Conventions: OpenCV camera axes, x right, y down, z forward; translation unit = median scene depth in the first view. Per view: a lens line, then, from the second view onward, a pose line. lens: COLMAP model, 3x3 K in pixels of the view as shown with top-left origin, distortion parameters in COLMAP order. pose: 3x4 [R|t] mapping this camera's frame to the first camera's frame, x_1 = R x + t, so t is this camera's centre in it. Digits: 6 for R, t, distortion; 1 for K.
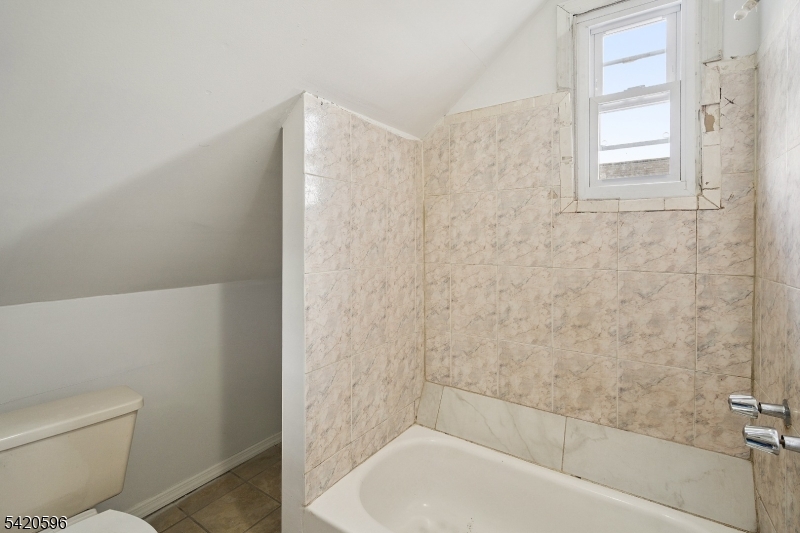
lens RADIAL K [[367.8, 0, 401.4], [0, 367.8, 246.0], [0, 0, 1]] dist [-0.006015, 0.001228]
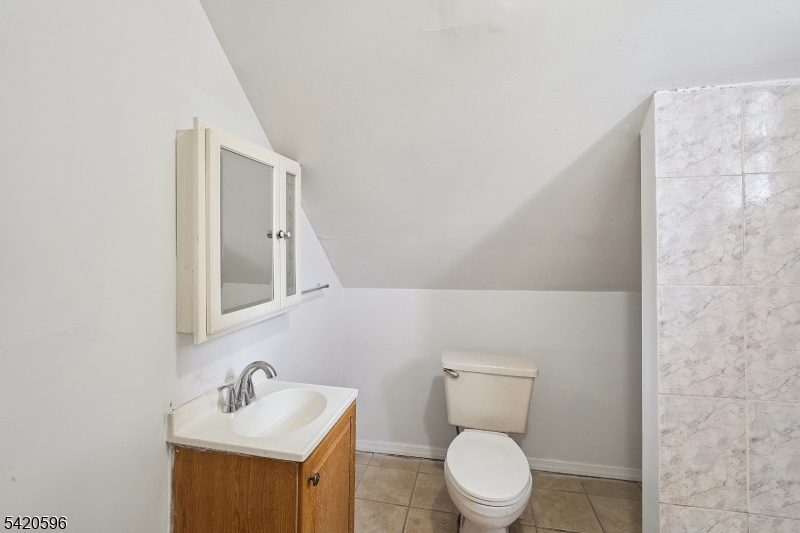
lens RADIAL K [[367.8, 0, 399.0], [0, 367.8, 249.7], [0, 0, 1]] dist [-0.006015, 0.001228]
pose [[0.379456, -0.004666, -0.925198, 0.320367], [-0.009838, 0.999910, -0.009078, 0.000629], [0.925158, 0.012547, 0.379376, 0.033817]]
